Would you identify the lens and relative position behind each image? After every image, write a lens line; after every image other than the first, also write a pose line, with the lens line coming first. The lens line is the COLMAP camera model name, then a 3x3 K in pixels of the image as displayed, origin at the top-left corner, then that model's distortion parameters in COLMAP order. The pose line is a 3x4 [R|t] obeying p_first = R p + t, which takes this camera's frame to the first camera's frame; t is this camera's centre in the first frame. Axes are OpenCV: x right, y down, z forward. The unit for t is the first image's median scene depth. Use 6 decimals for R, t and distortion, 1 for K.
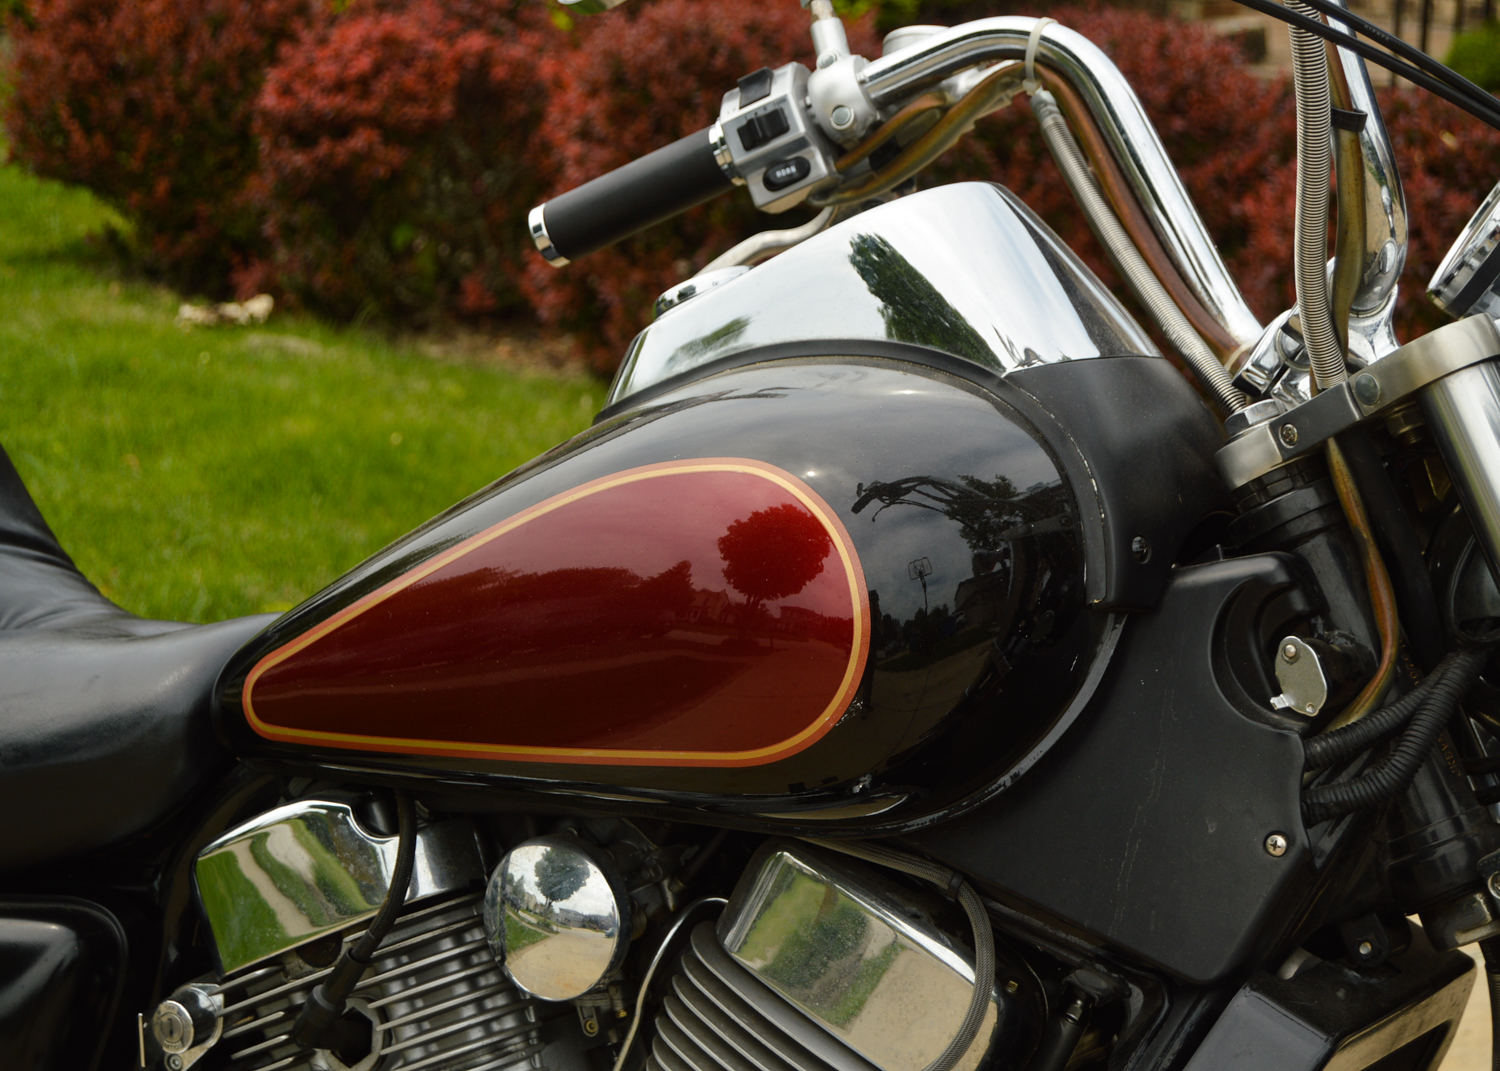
lens RADIAL K [[3365.0, 0, 749.4], [0, 3365.0, 538.7], [0, 0, 1]] dist [-0.022599, 0.079488]
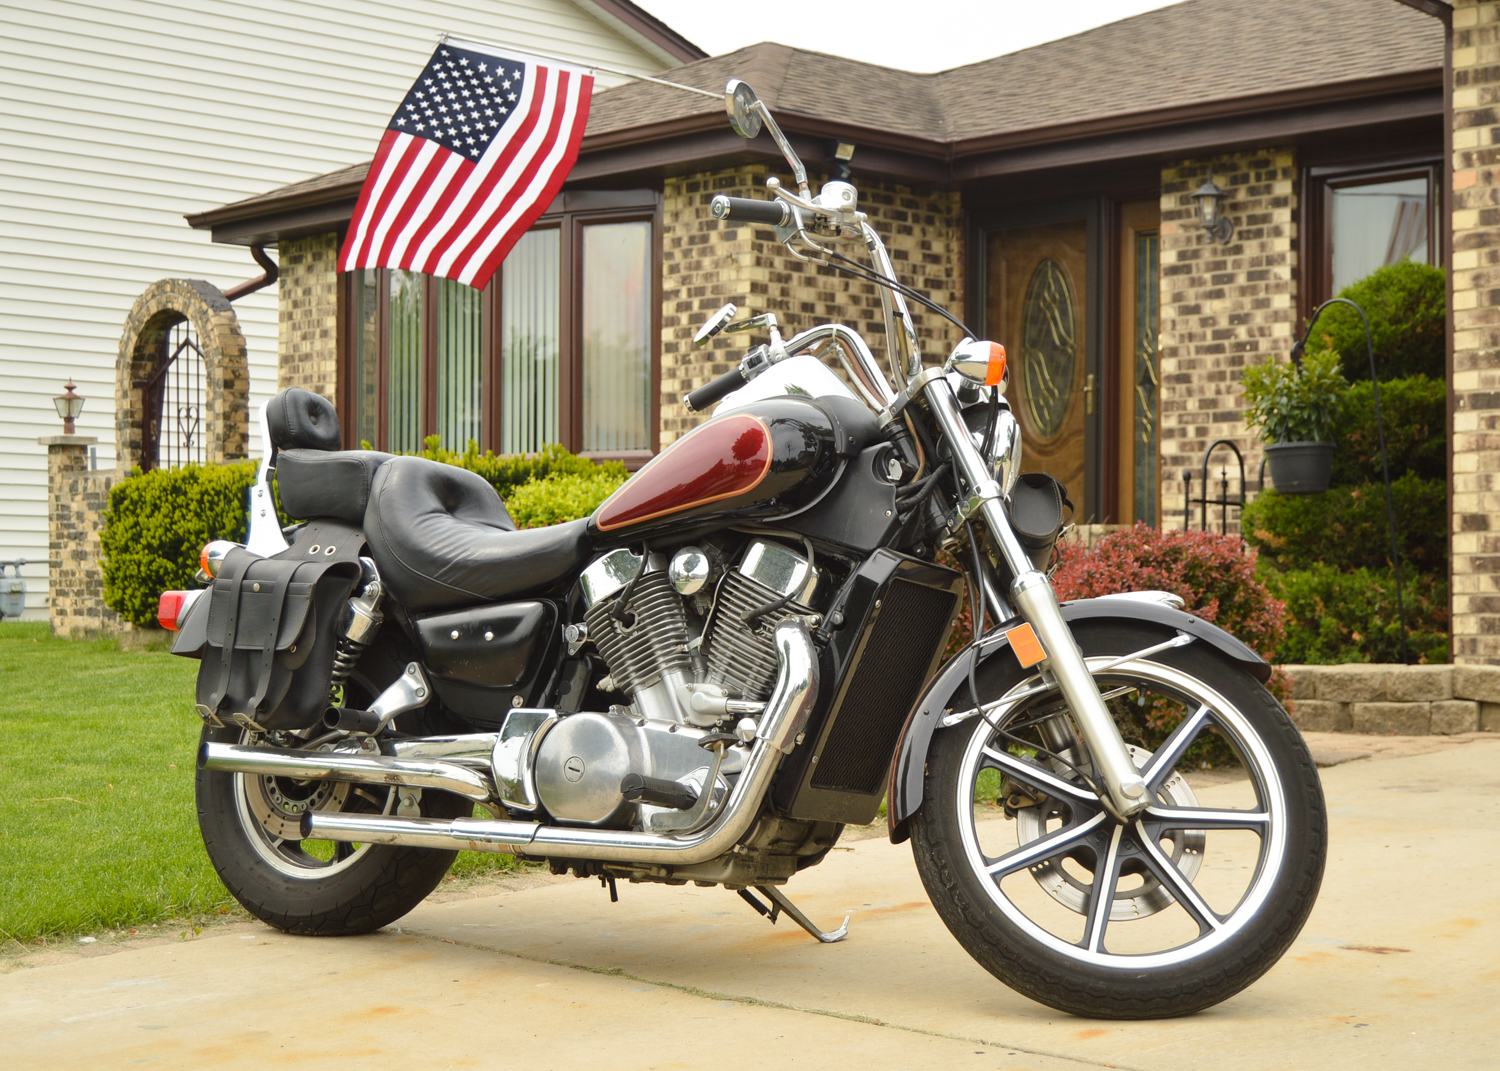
lens RADIAL K [[2637.1, 0, 753.5], [0, 2637.1, 535.7], [0, 0, 1]] dist [-0.043126, -0.150031]
pose [[0.998658, -0.018772, -0.048277, 0.121900], [0.006740, 0.971190, -0.238210, 0.643779], [0.051358, 0.237565, 0.970013, -1.423969]]
